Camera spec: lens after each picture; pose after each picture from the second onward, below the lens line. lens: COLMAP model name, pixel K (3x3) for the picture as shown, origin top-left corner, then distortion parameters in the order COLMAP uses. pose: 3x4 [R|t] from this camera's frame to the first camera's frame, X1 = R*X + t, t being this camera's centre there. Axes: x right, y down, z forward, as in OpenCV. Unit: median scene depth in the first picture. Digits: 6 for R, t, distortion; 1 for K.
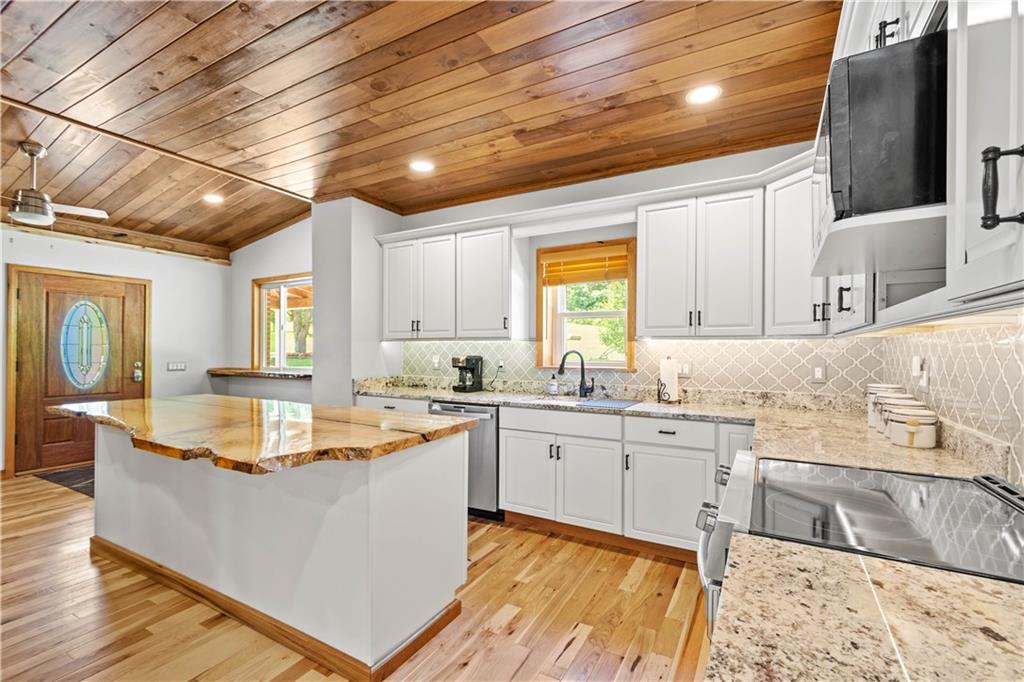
lens RADIAL K [[456.0, 0, 510.7], [0, 456.0, 347.3], [0, 0, 1]] dist [-0.000113, -0.000083]
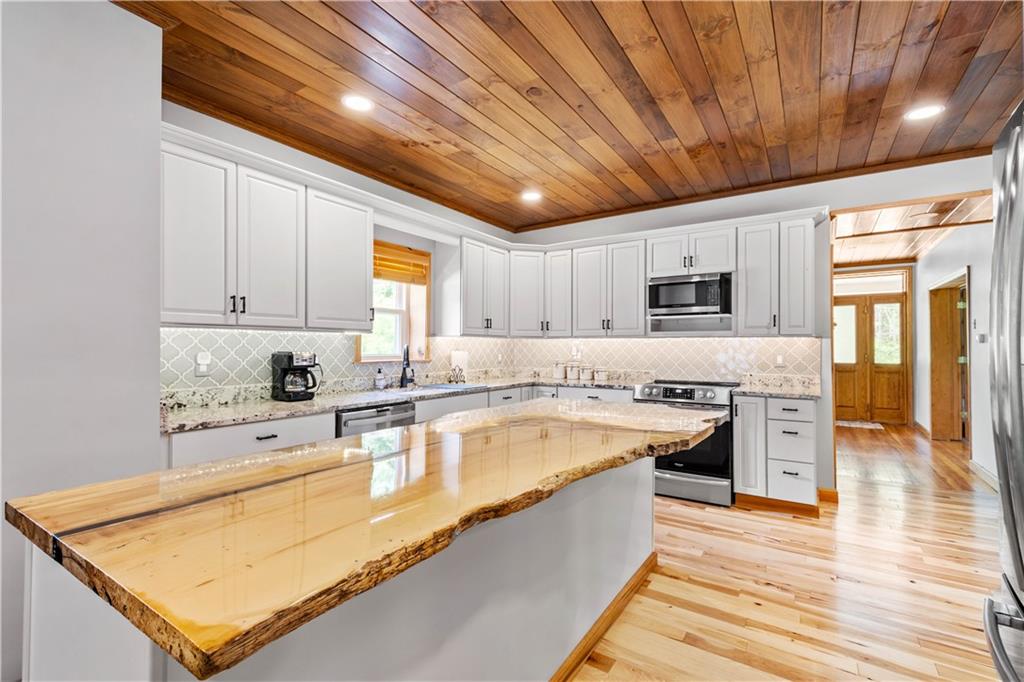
lens RADIAL K [[457.2, 0, 512.0], [0, 457.2, 341.0], [0, 0, 1]] dist [0.001423, 0.000048]
pose [[0.066495, 0.006127, 0.997768, -0.937541], [-0.011608, 0.999918, -0.005366, 0.001328], [-0.997719, -0.011225, 0.066560, 0.686799]]
